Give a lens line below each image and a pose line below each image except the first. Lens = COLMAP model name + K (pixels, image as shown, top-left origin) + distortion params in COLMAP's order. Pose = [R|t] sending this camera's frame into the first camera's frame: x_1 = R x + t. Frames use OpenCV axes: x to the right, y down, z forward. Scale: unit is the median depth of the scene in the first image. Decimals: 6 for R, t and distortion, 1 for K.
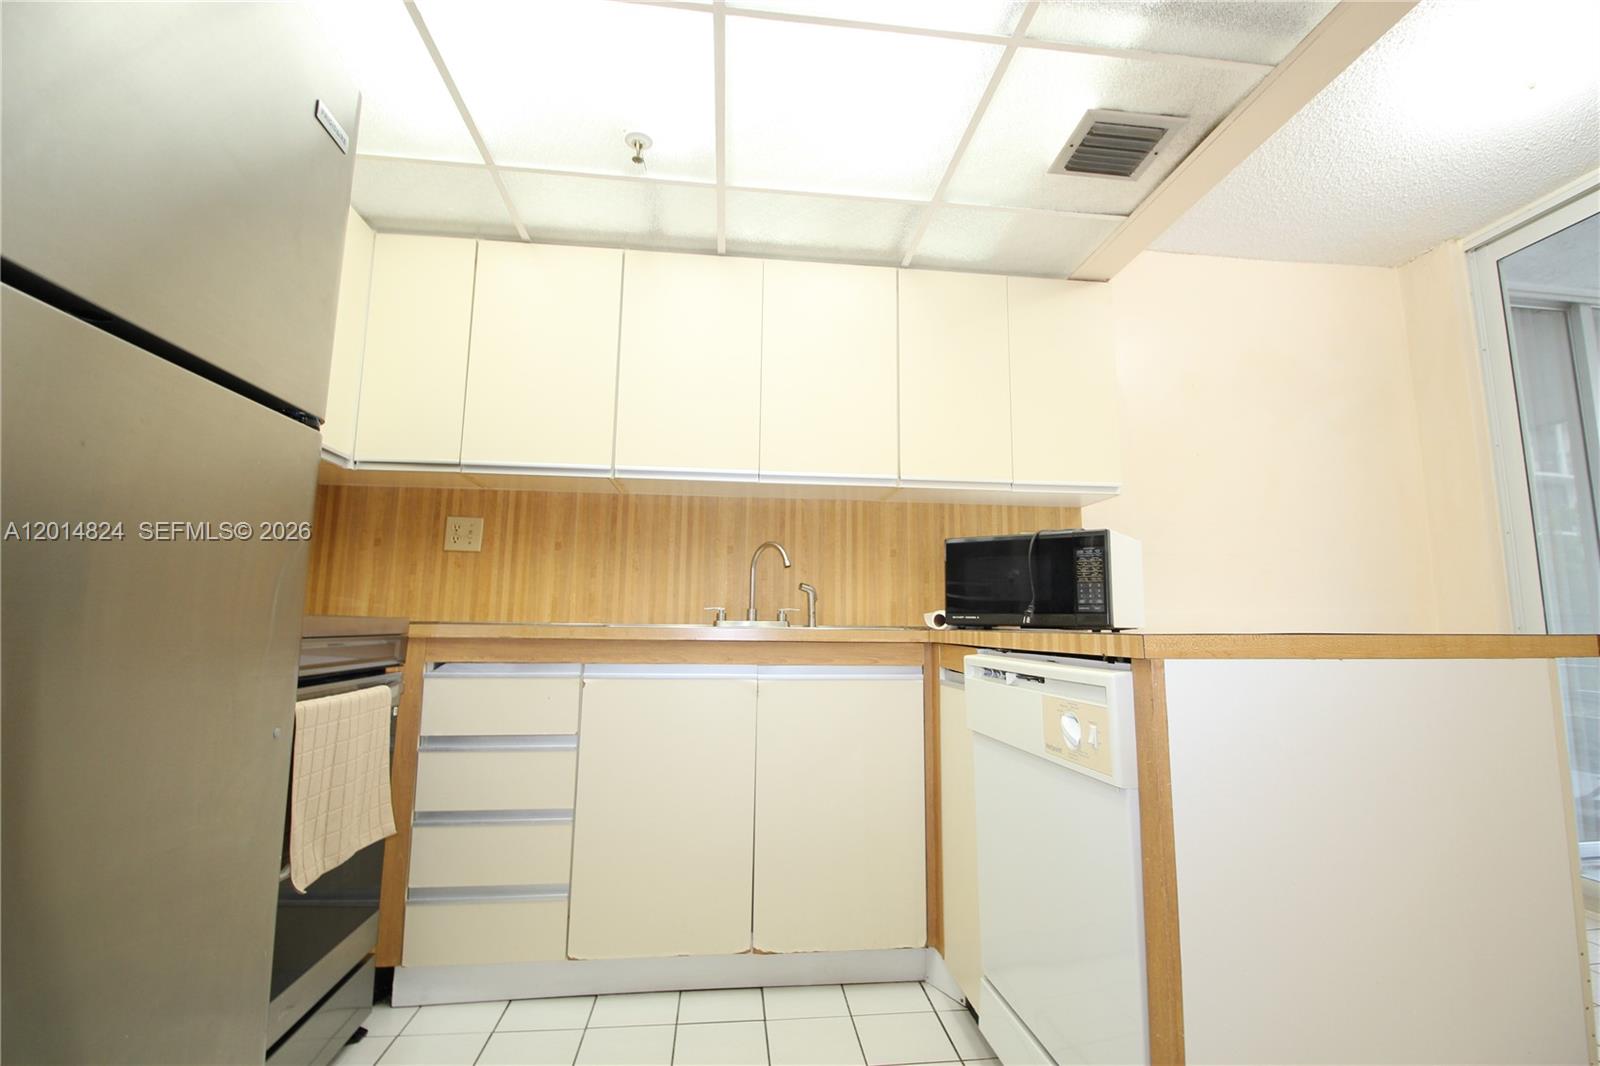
lens RADIAL K [[751.5, 0, 809.4], [0, 751.5, 529.2], [0, 0, 1]] dist [-0.017245, -0.002787]
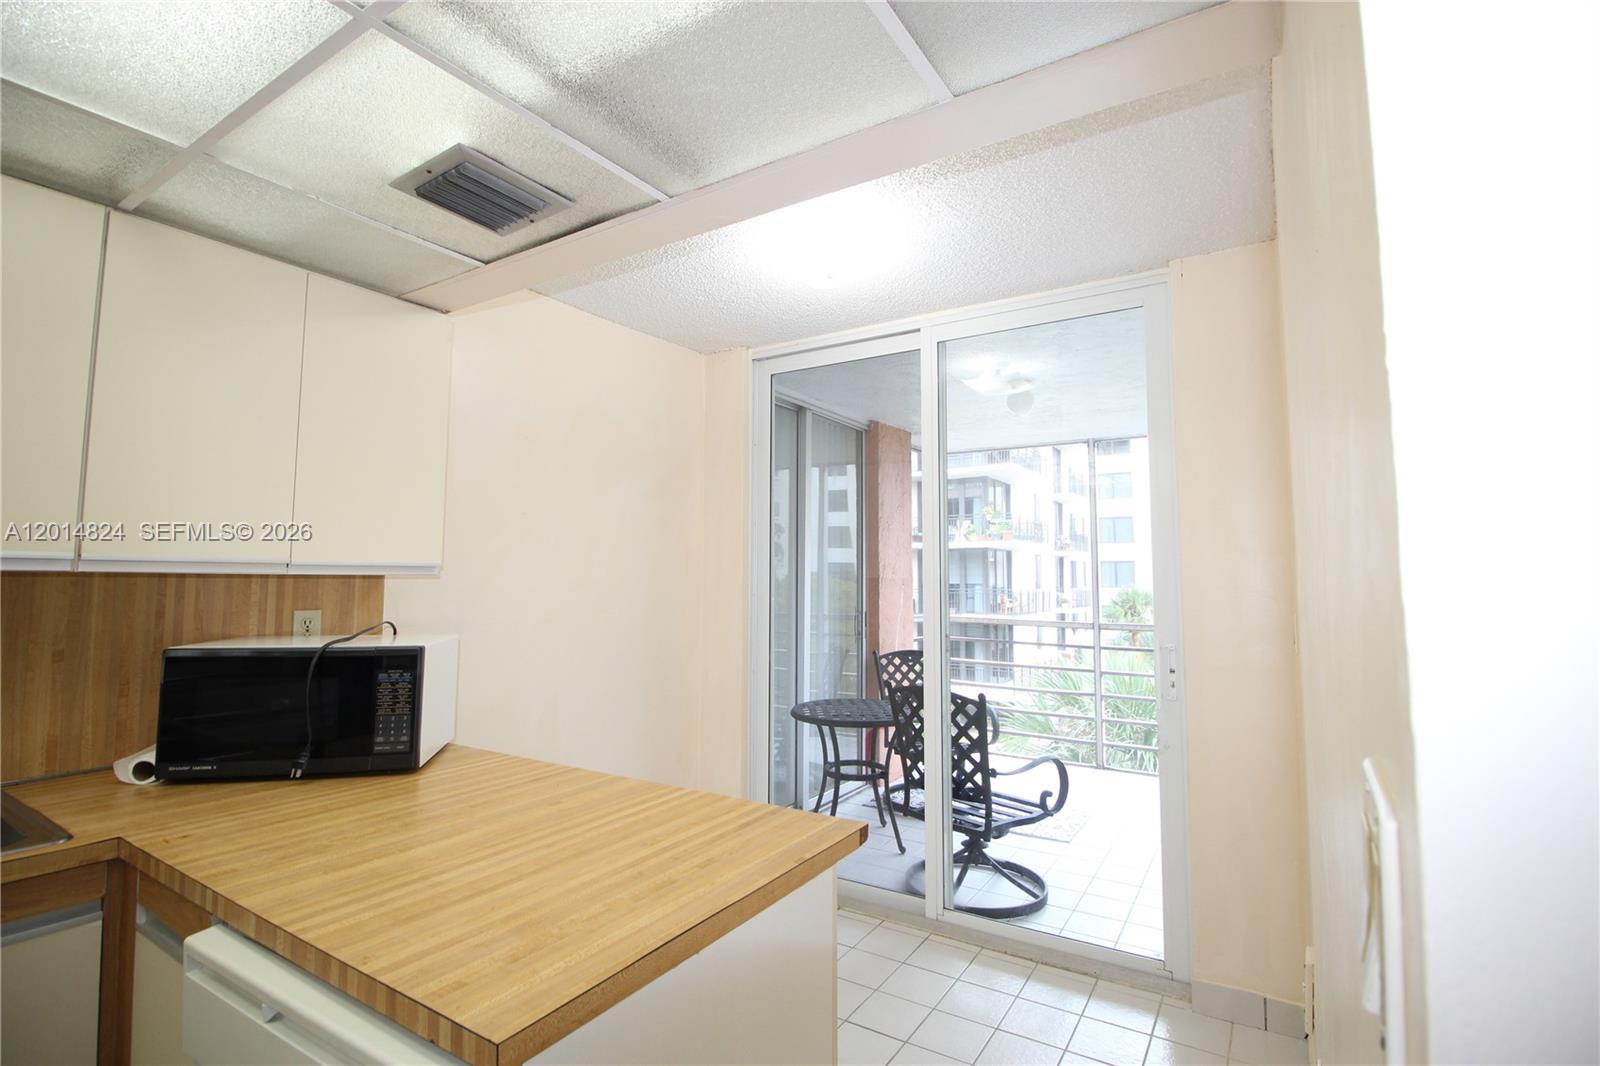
lens RADIAL K [[751.5, 0, 827.5], [0, 751.5, 523.7], [0, 0, 1]] dist [-0.017245, -0.002787]
pose [[0.617957, 0.055863, 0.784225, 0.028086], [-0.101034, 0.994845, 0.008748, -0.181458], [-0.779693, -0.084639, 0.620415, 0.167978]]
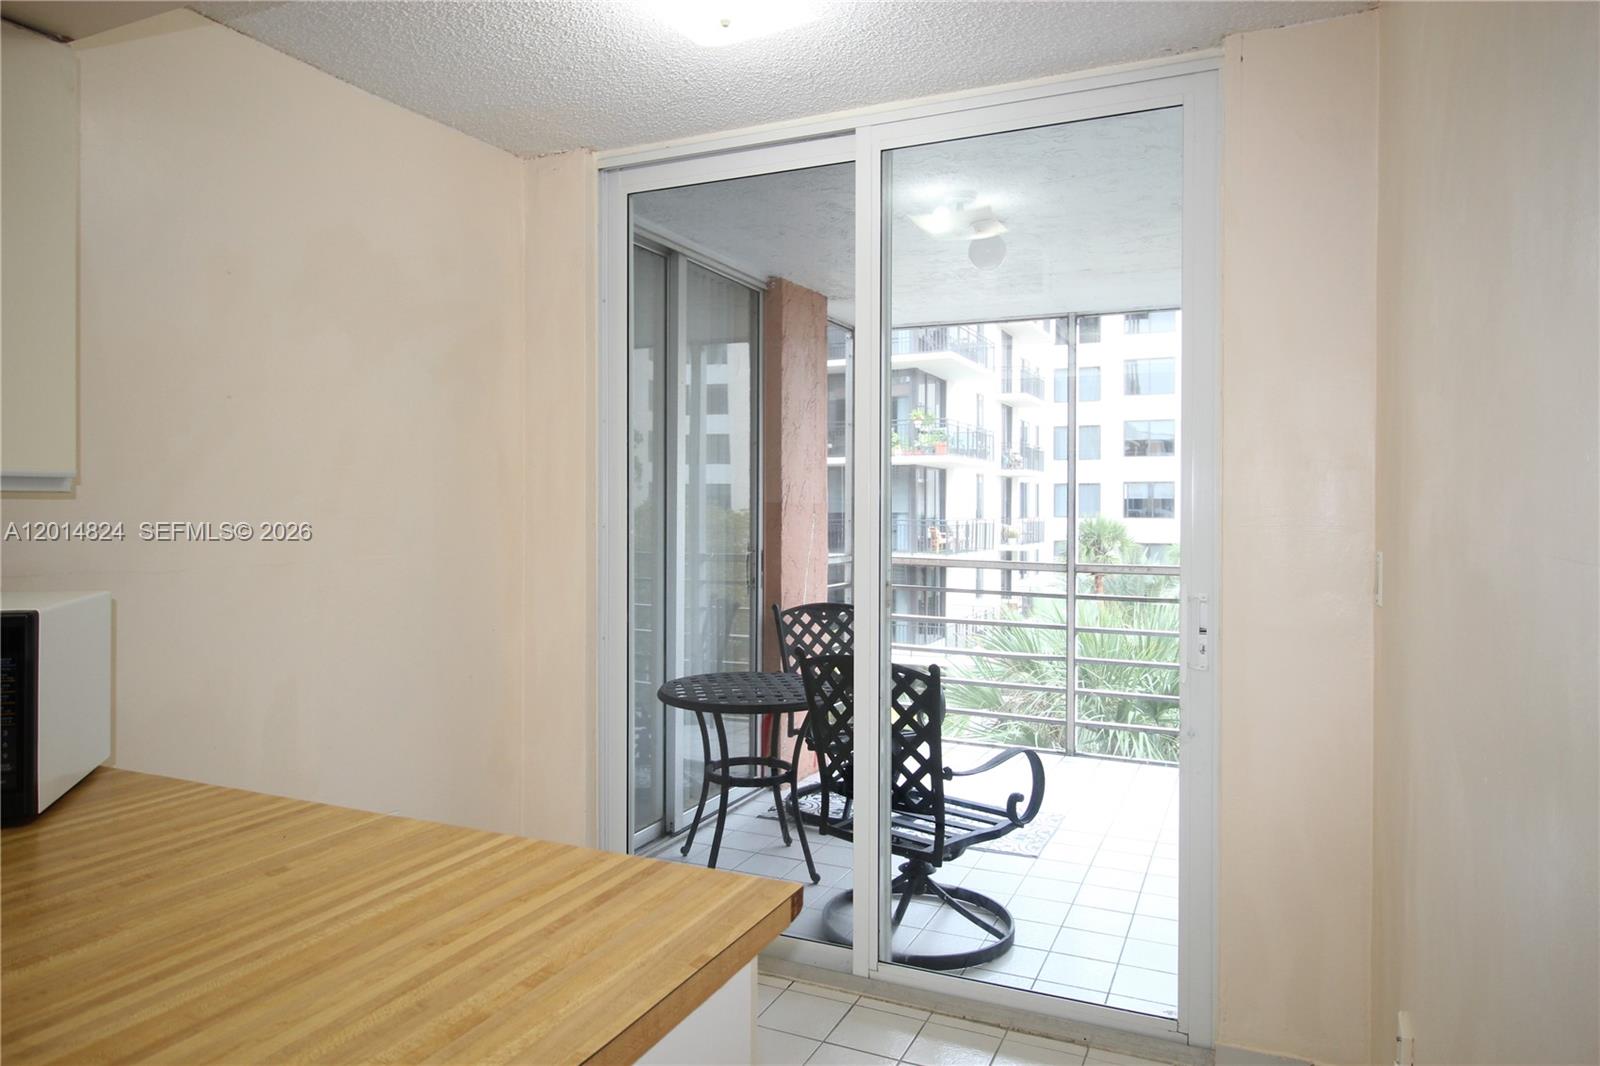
lens RADIAL K [[1013.4, 0, 829.0], [0, 1013.4, 518.8], [0, 0, 1]] dist [-0.007280, -0.001401]
pose [[0.513438, -0.011639, 0.858048, 0.111219], [-0.111717, 0.990492, 0.080284, -0.163589], [-0.850824, -0.137079, 0.507256, 0.257920]]
